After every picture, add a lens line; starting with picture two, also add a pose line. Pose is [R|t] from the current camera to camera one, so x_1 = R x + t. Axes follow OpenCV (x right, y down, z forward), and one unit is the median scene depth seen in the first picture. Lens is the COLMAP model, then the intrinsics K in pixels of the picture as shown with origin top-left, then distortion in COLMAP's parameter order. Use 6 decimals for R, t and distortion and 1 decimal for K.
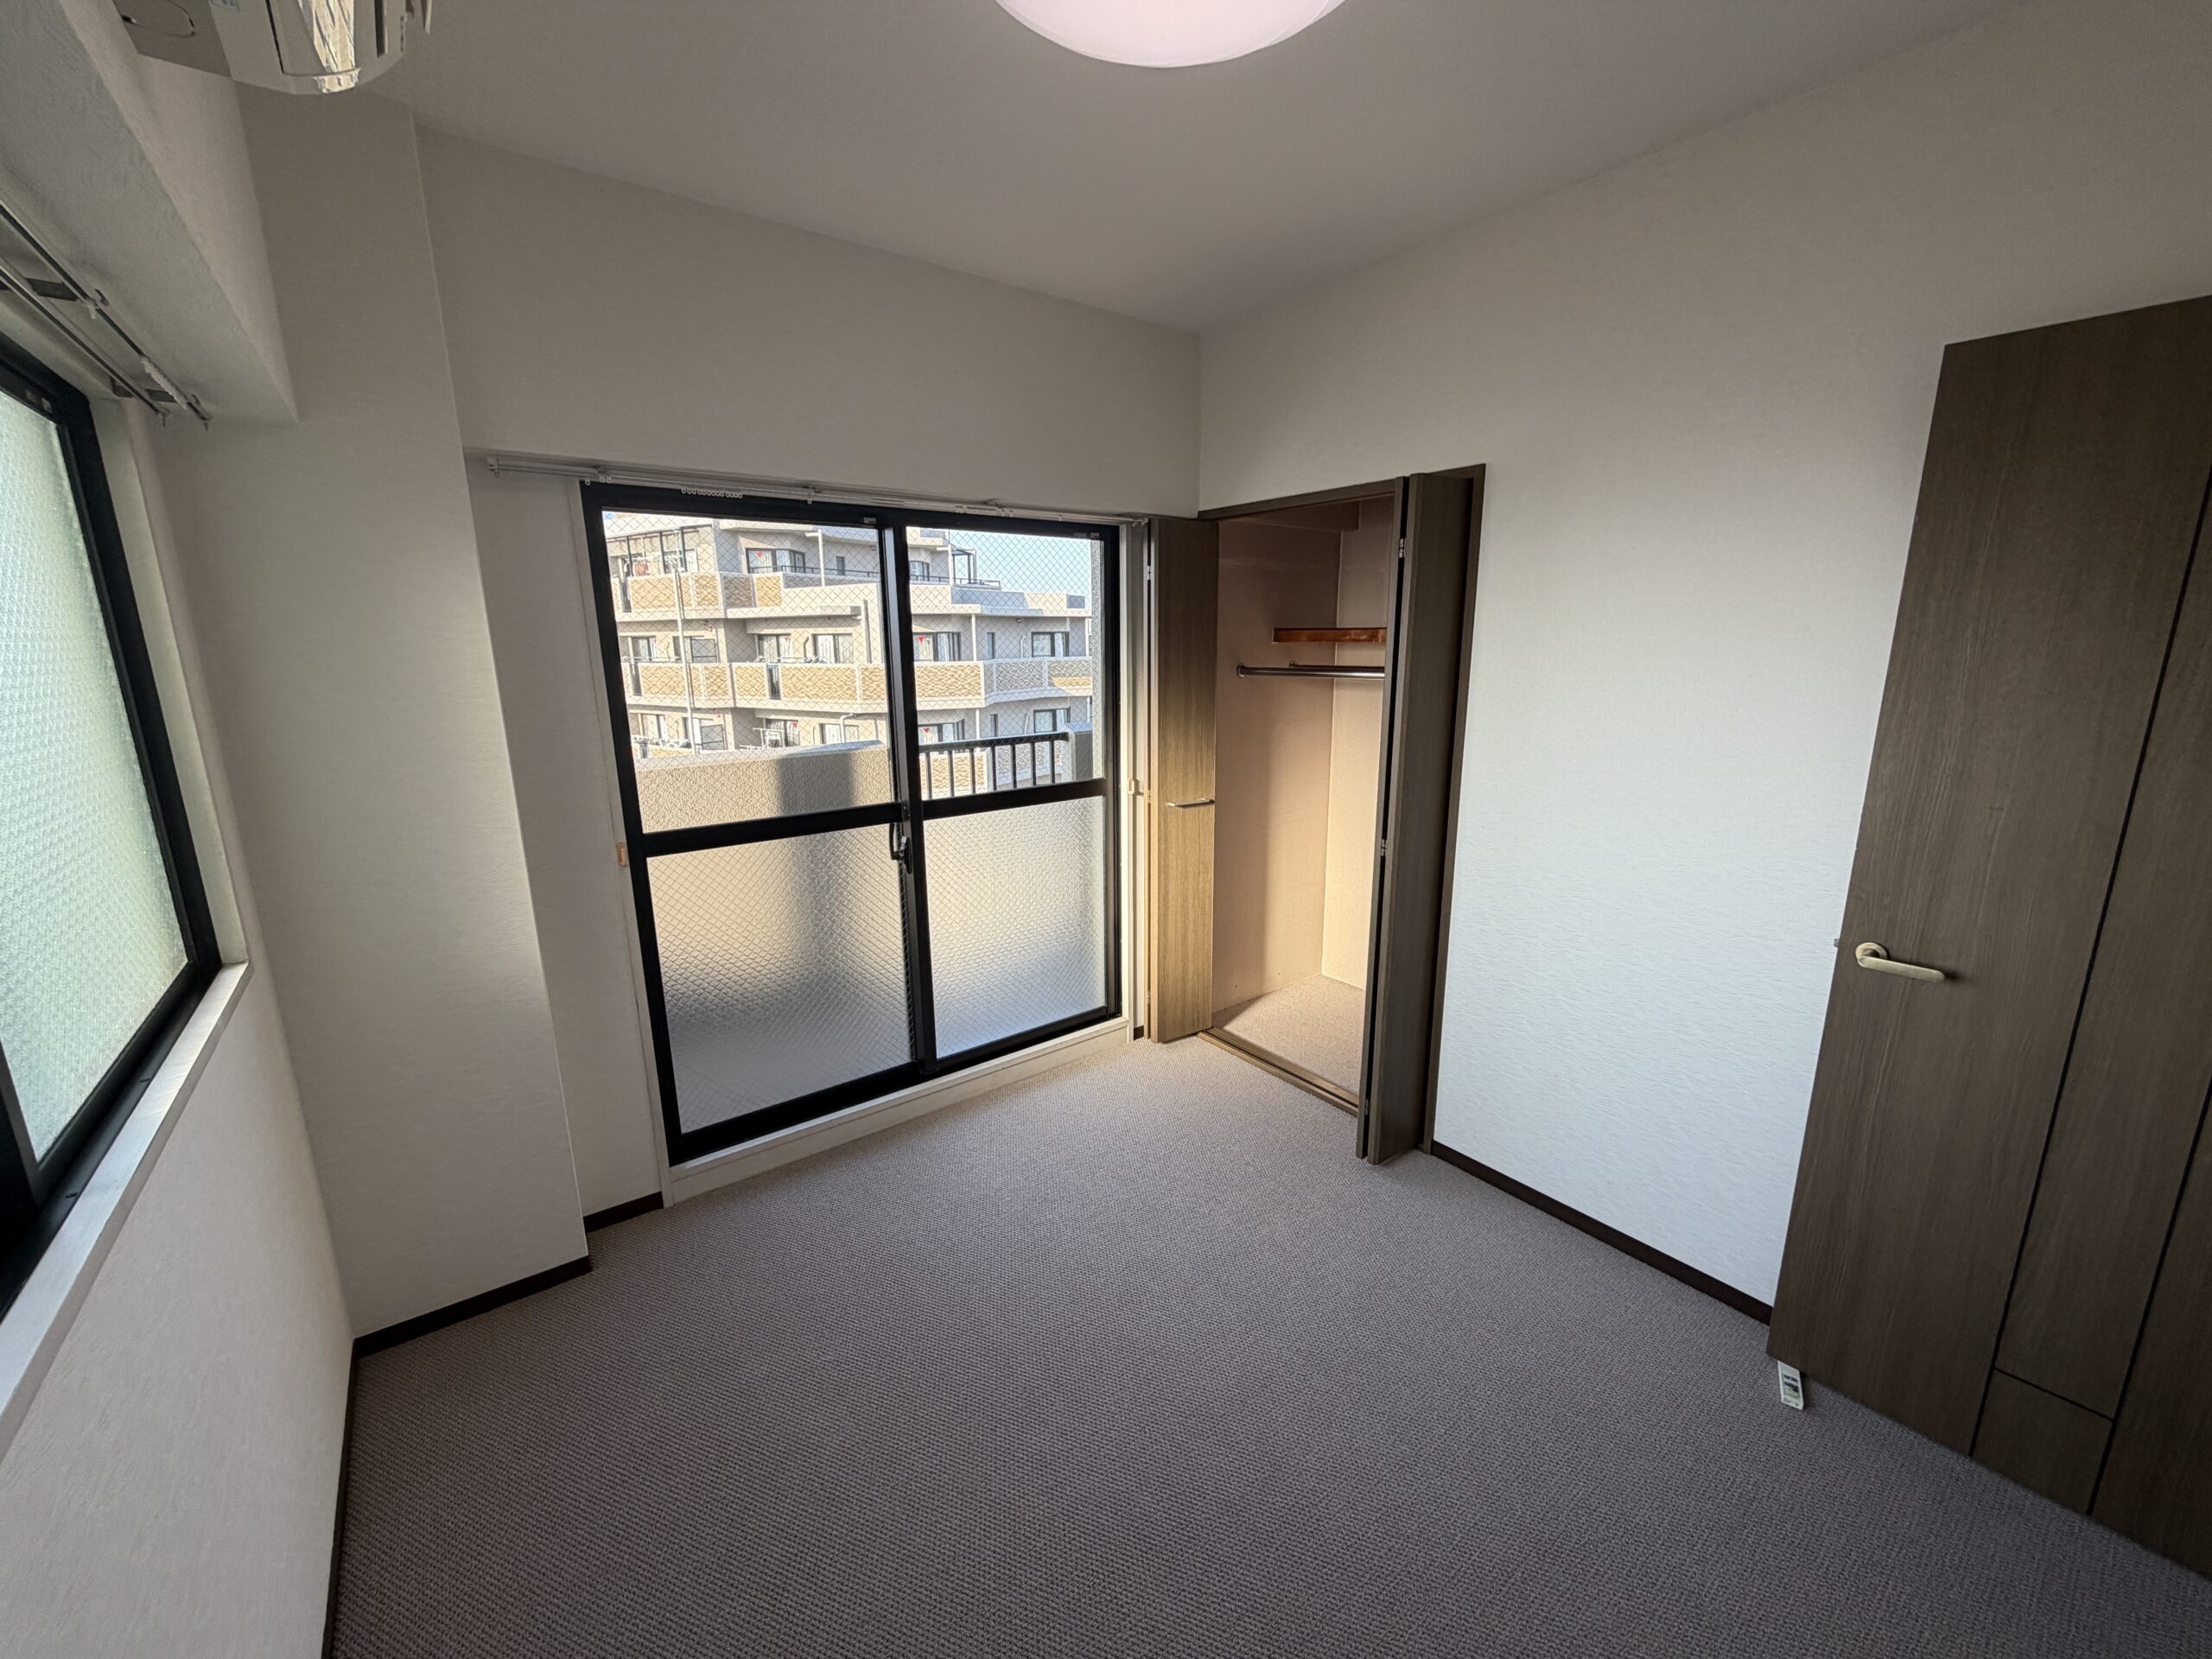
lens RADIAL K [[879.6, 0, 1120.6], [0, 879.6, 815.8], [0, 0, 1]] dist [0.000300, -0.000073]
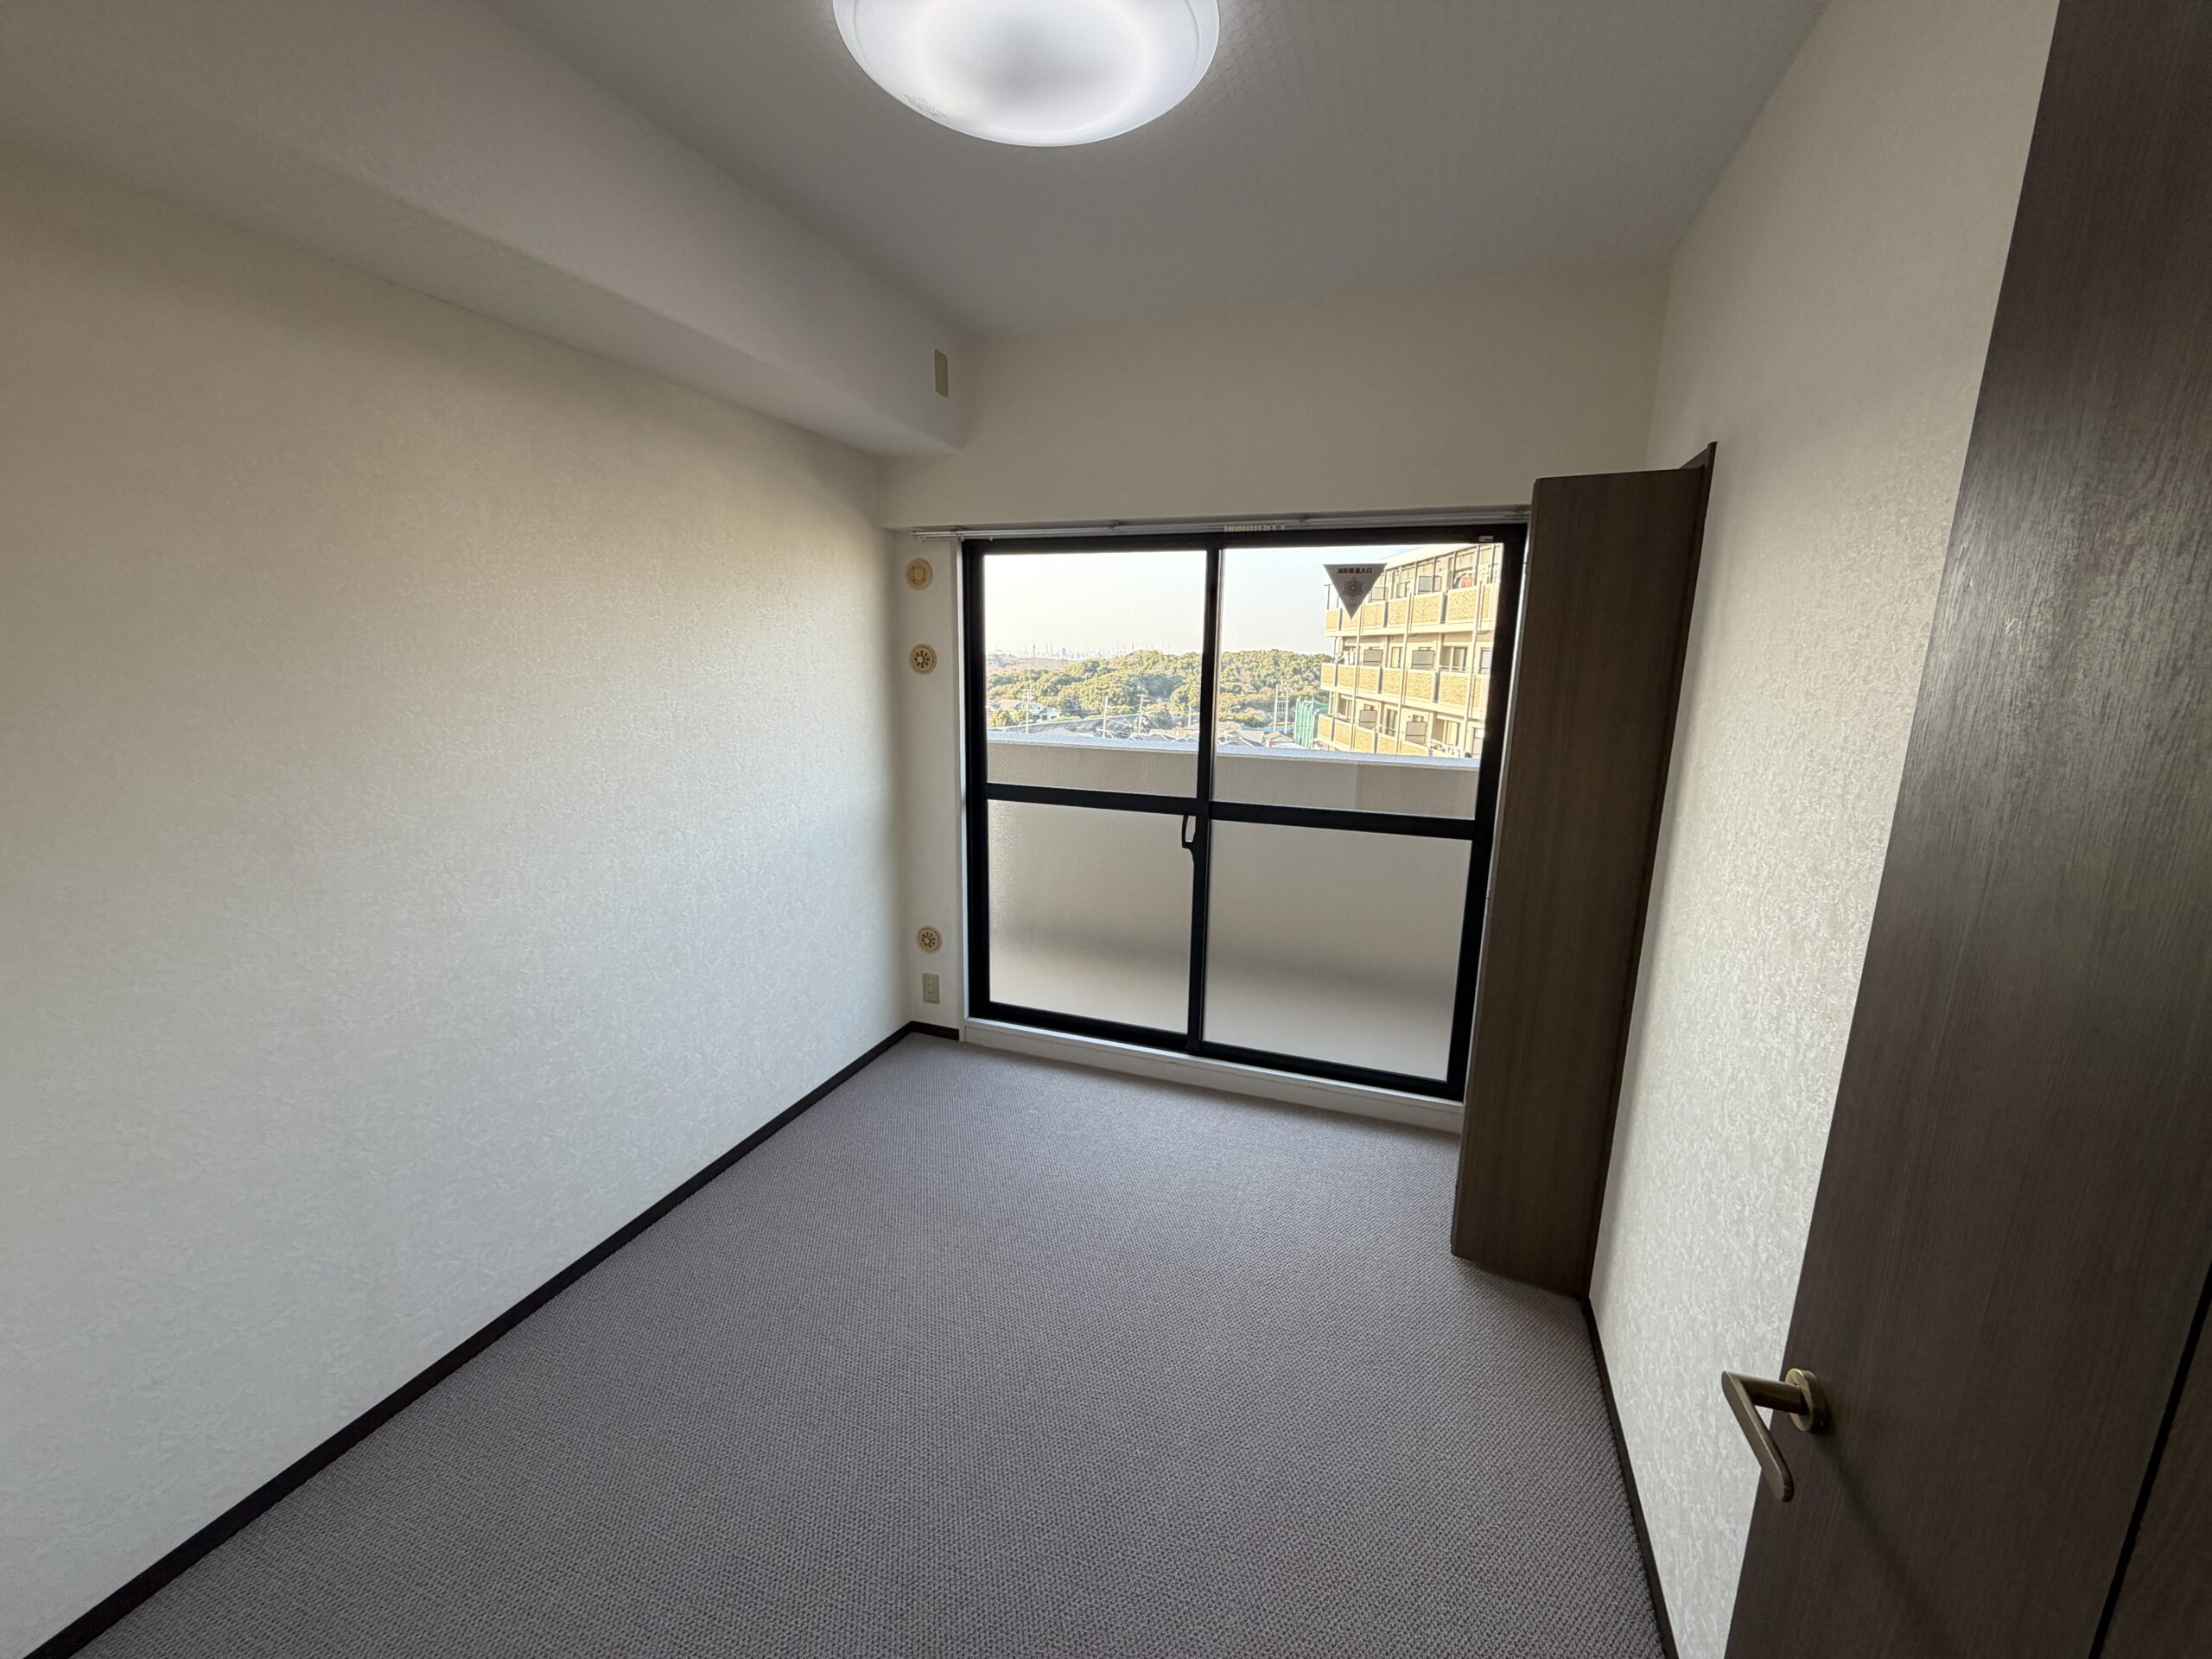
lens RADIAL K [[879.6, 0, 1113.1], [0, 879.6, 827.5], [0, 0, 1]] dist [0.000300, -0.000073]
pose [[0.558401, 0.187972, -0.807994, 3.320235], [-0.188425, 0.977272, 0.097133, -0.378342], [0.807889, 0.098008, 0.581129, 1.552226]]
